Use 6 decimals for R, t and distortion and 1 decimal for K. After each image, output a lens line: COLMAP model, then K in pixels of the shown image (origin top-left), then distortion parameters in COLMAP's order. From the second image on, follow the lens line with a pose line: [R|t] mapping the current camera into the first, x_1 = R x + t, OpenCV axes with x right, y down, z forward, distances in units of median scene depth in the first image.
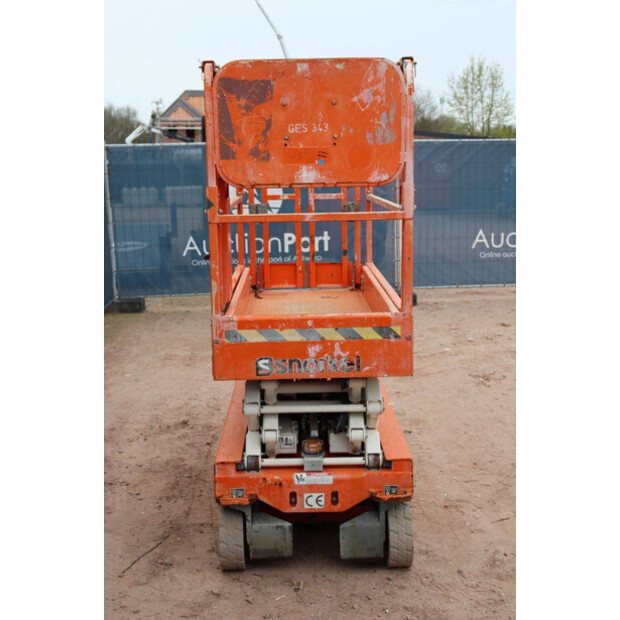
lens RADIAL K [[989.9, 0, 310.0], [0, 989.9, 310.0], [0, 0, 1]] dist [0.076986, 0.086996]
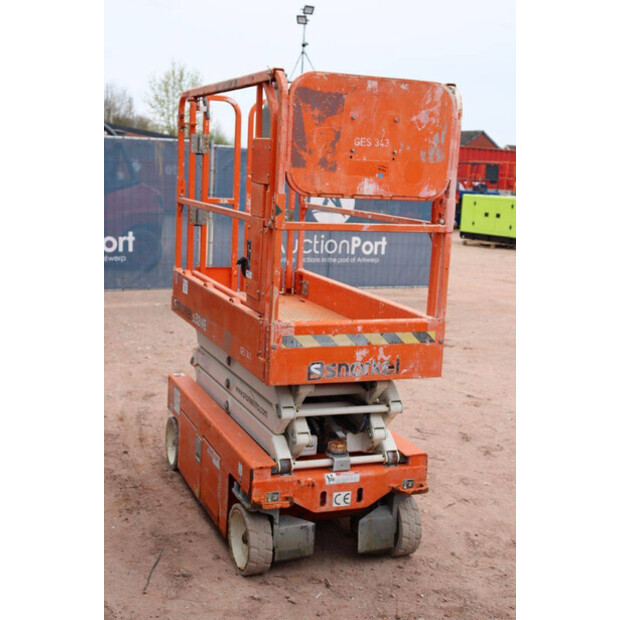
lens RADIAL K [[989.9, 0, 310.0], [0, 989.9, 310.0], [0, 0, 1]] dist [0.076986, 0.086996]
pose [[0.913673, 0.004939, 0.406420, -0.453677], [-0.005427, 0.999985, 0.000049, -0.005793], [-0.406414, -0.002250, 0.913686, 0.064382]]
